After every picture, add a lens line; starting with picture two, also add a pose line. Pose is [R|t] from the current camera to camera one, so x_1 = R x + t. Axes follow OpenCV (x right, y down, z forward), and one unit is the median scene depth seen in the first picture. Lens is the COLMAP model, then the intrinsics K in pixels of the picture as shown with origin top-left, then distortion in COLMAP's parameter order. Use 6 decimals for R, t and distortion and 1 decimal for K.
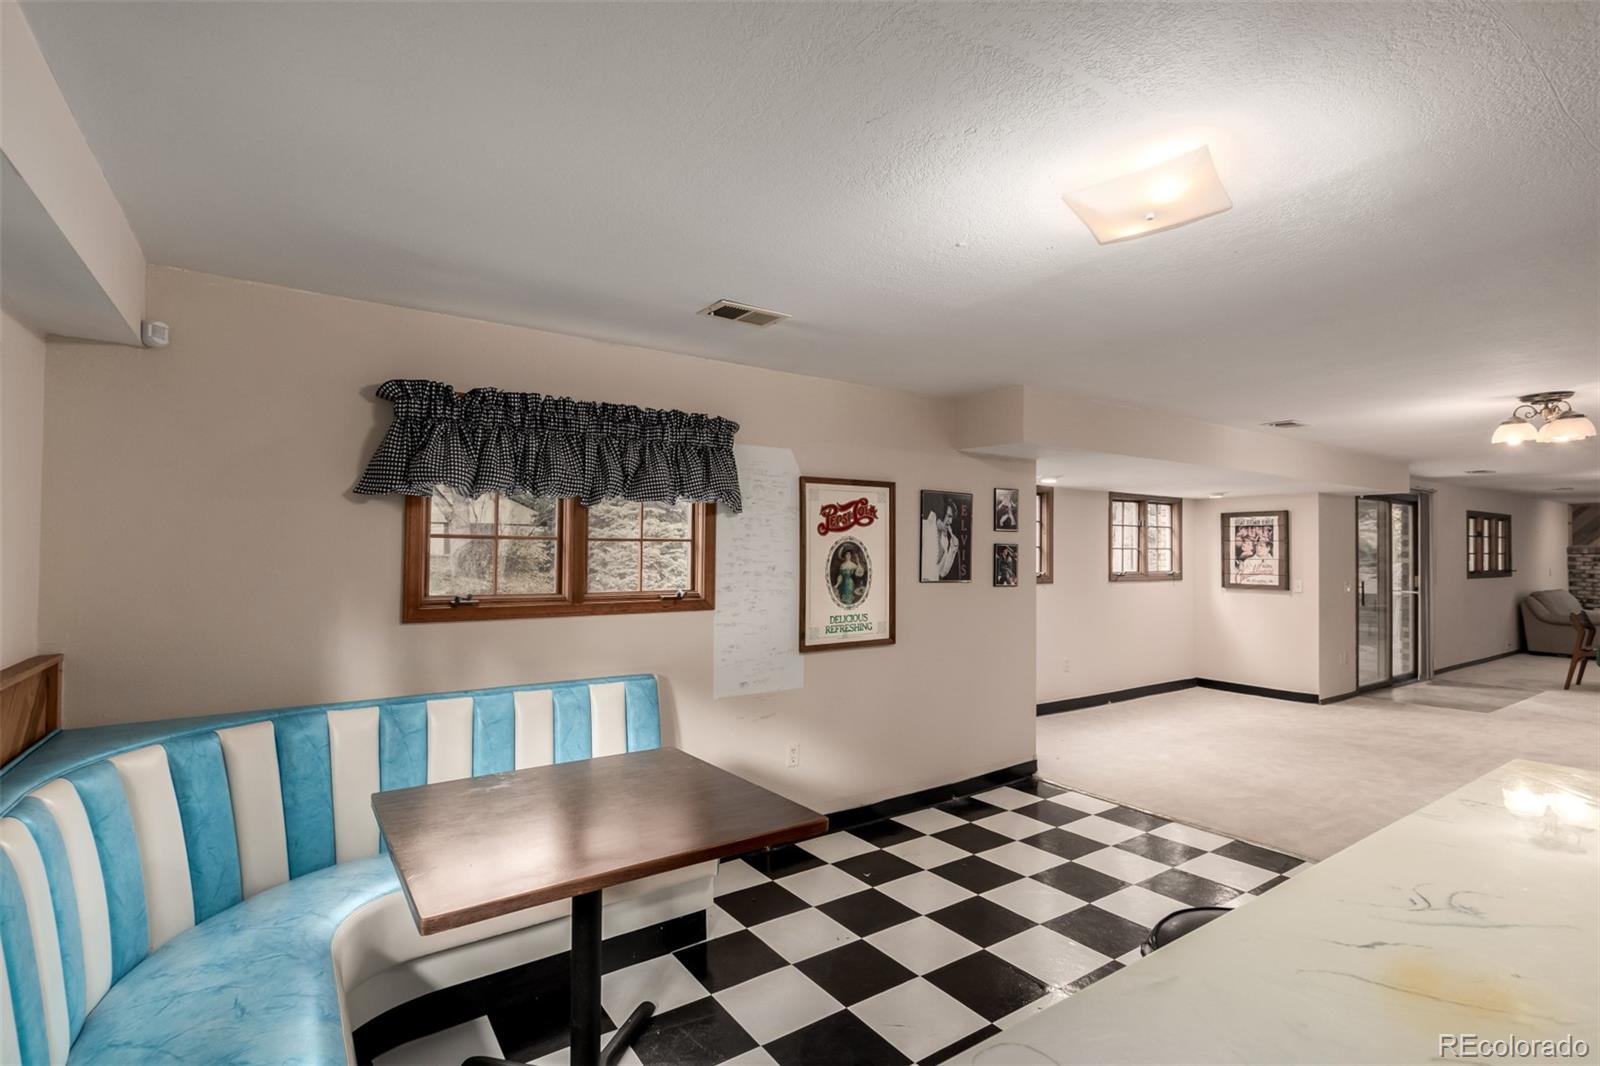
lens RADIAL K [[735.5, 0, 802.5], [0, 735.5, 540.4], [0, 0, 1]] dist [0.001394, -0.001998]
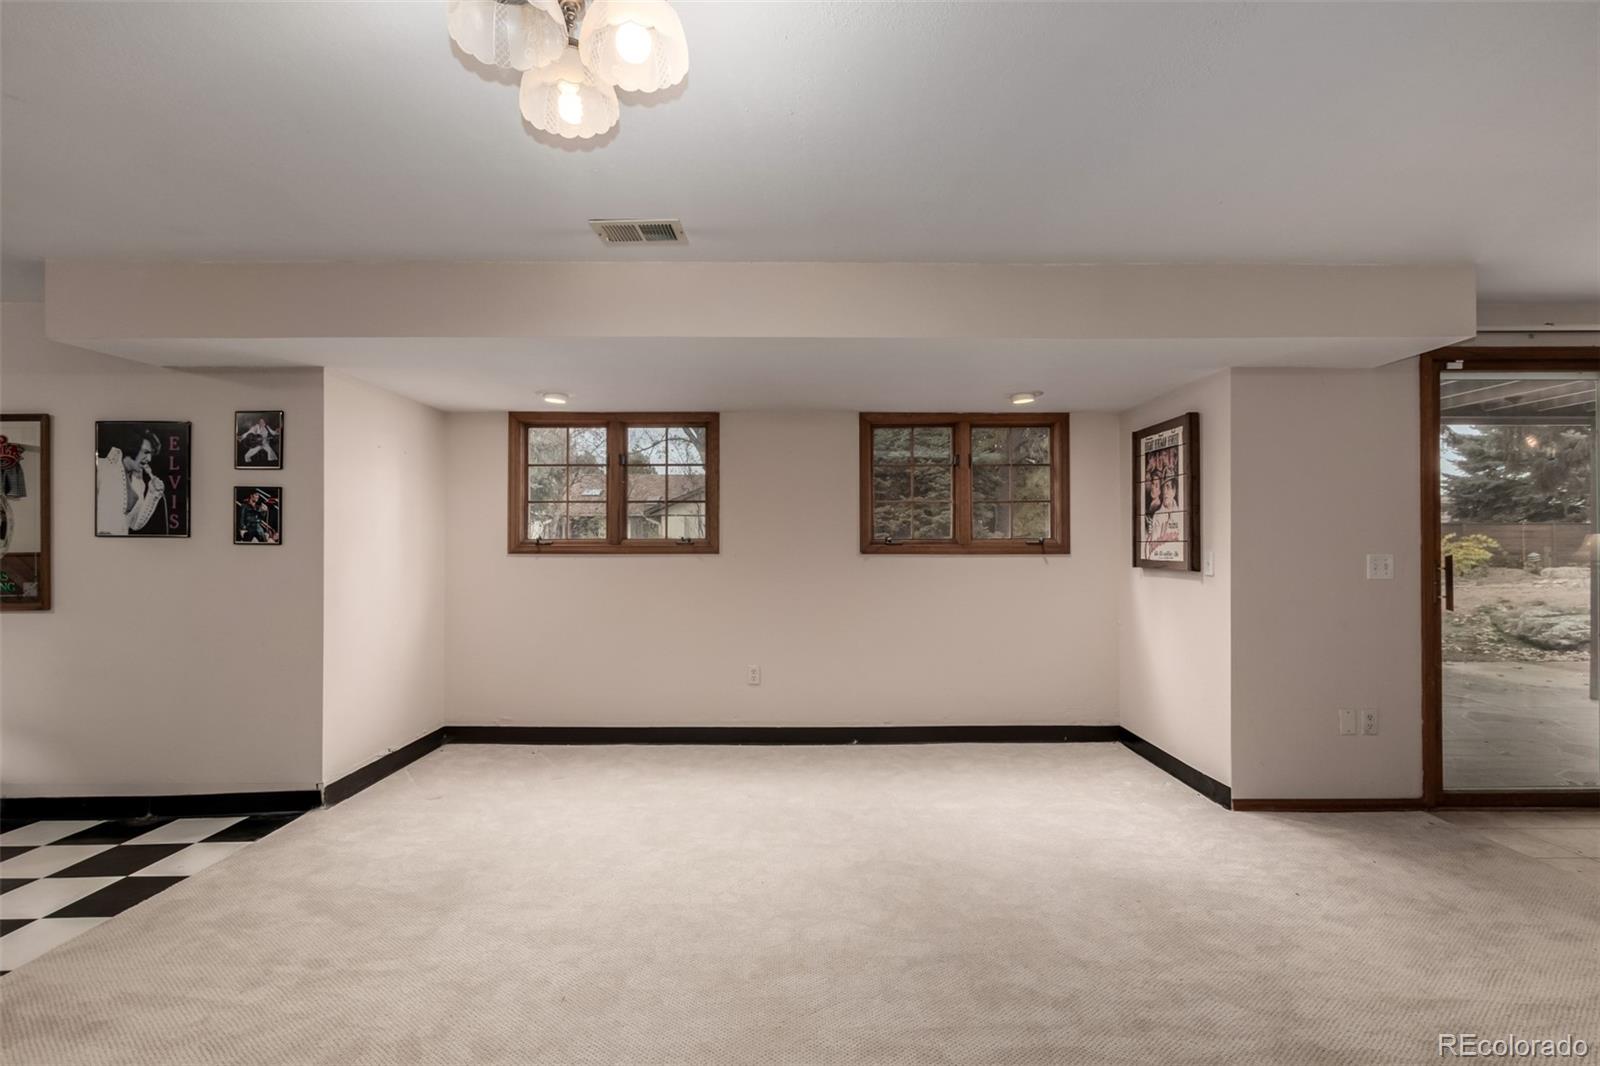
lens RADIAL K [[735.5, 0, 804.6], [0, 735.5, 533.0], [0, 0, 1]] dist [0.001394, -0.001998]
pose [[0.835239, -0.014769, -0.549688, 1.151870], [0.015780, 0.999871, -0.002887, 0.062808], [0.549660, -0.006263, 0.835365, 0.699680]]
